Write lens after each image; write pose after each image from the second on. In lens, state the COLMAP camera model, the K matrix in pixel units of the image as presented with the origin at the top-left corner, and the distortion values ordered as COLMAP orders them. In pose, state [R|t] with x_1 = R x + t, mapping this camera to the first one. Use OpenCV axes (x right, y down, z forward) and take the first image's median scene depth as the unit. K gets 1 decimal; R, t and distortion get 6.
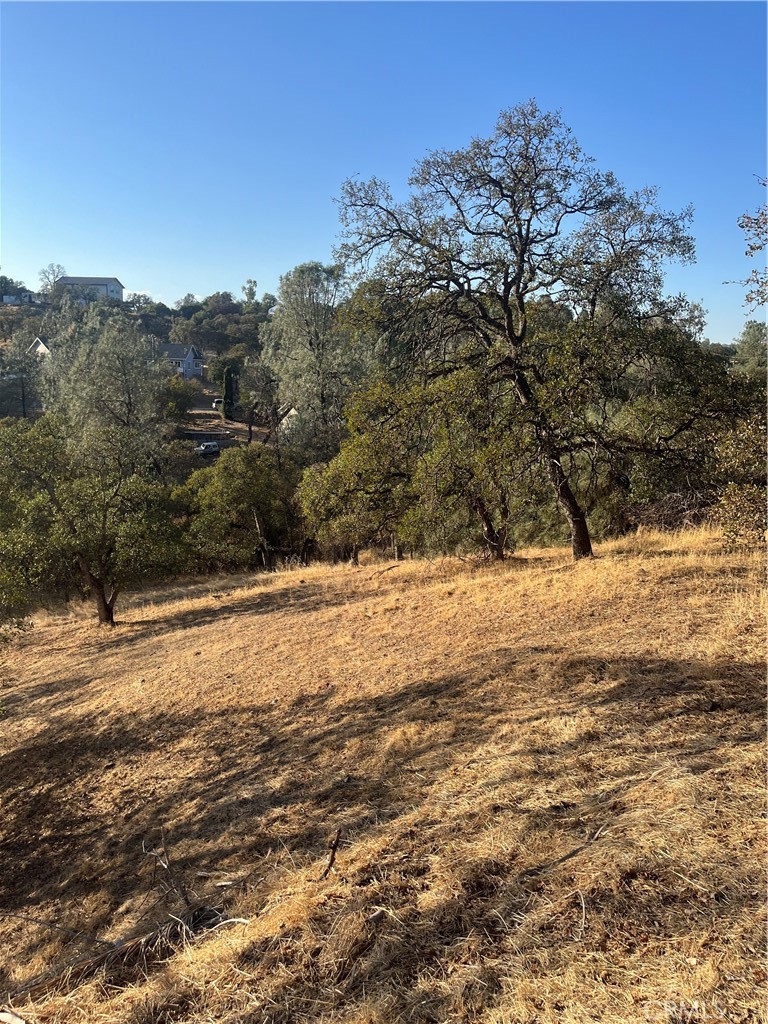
lens RADIAL K [[767.1, 0, 383.9], [0, 767.1, 517.7], [0, 0, 1]] dist [0.065038, -0.097361]
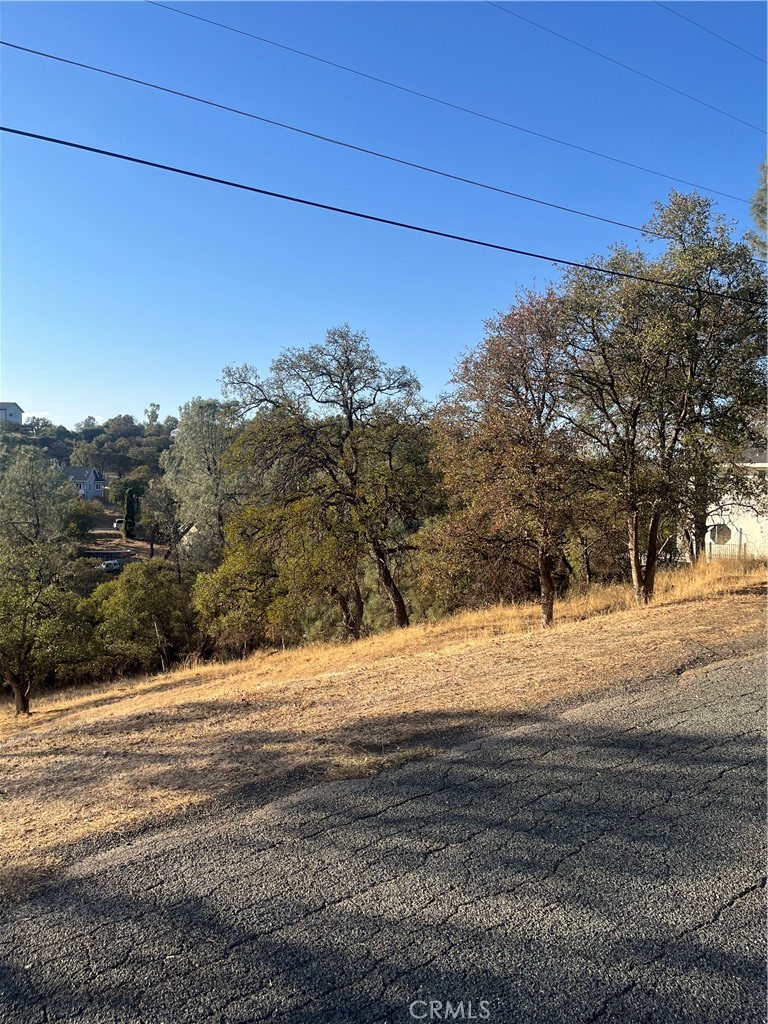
lens RADIAL K [[767.1, 0, 382.4], [0, 767.1, 517.8], [0, 0, 1]] dist [0.065038, -0.097361]
pose [[0.992493, -0.017383, 0.121057, 0.022194], [0.035190, 0.988577, -0.146549, 0.020625], [-0.117127, 0.149709, 0.981768, -0.140484]]
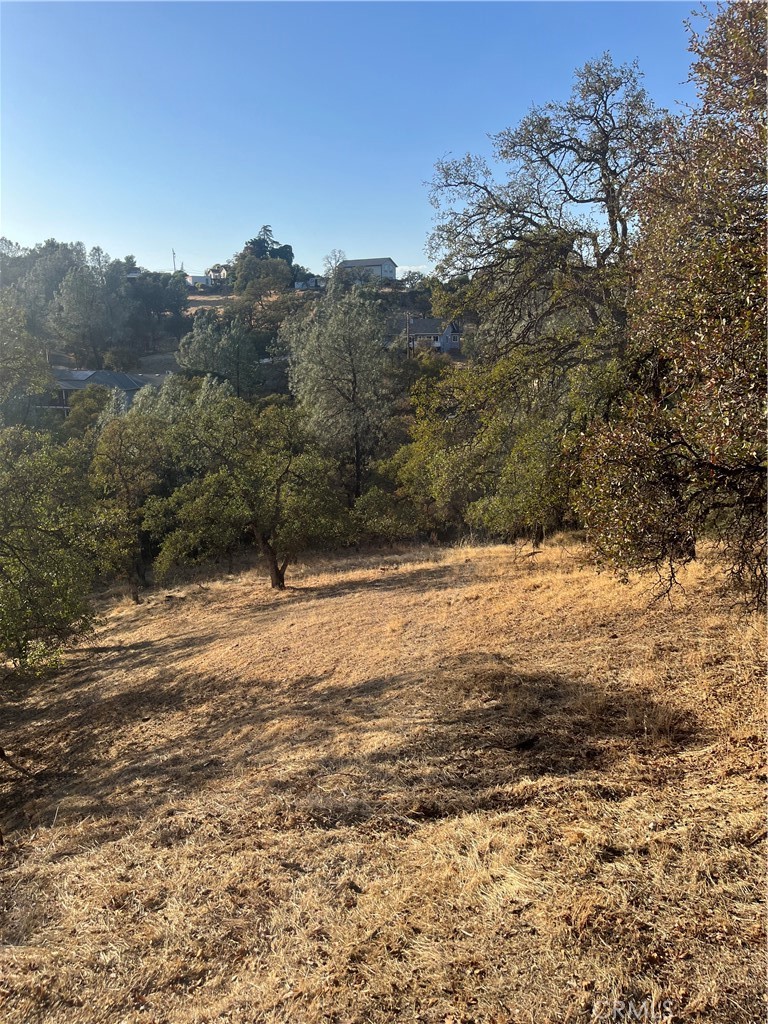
lens RADIAL K [[767.1, 0, 375.8], [0, 767.1, 509.4], [0, 0, 1]] dist [0.065038, -0.097361]
pose [[0.935817, 0.038590, -0.350368, 0.088063], [-0.028810, 0.999037, 0.033086, -0.008664], [0.351308, -0.020868, 0.936027, 0.015002]]
